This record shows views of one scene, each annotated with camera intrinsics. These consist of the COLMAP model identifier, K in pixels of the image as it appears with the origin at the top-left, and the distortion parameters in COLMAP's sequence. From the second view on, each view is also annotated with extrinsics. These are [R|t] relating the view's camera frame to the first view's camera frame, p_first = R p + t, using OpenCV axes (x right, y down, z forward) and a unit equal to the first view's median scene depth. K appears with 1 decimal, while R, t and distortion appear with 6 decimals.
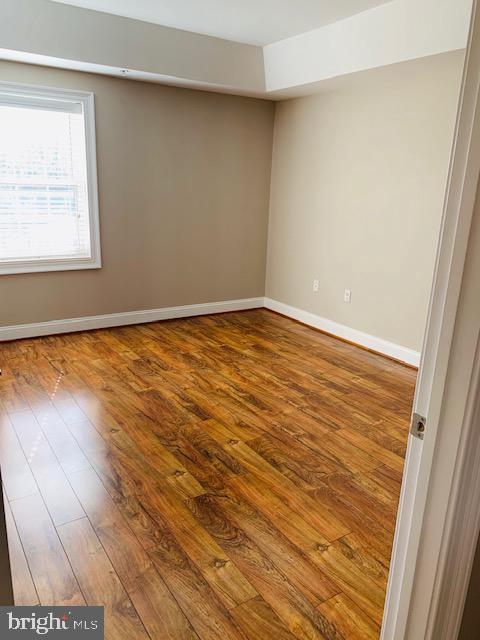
lens RADIAL K [[492.3, 0, 241.9], [0, 492.3, 321.5], [0, 0, 1]] dist [0.031243, -0.031121]
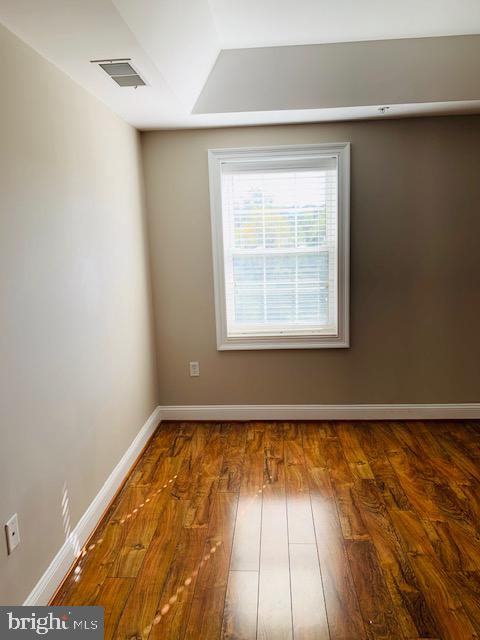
lens RADIAL K [[492.3, 0, 236.4], [0, 492.3, 320.0], [0, 0, 1]] dist [0.031243, -0.031121]
pose [[0.791876, 0.033764, -0.609748, 0.070668], [-0.100834, 0.991995, -0.076022, -0.079093], [0.602300, 0.121683, 0.788941, 0.256877]]
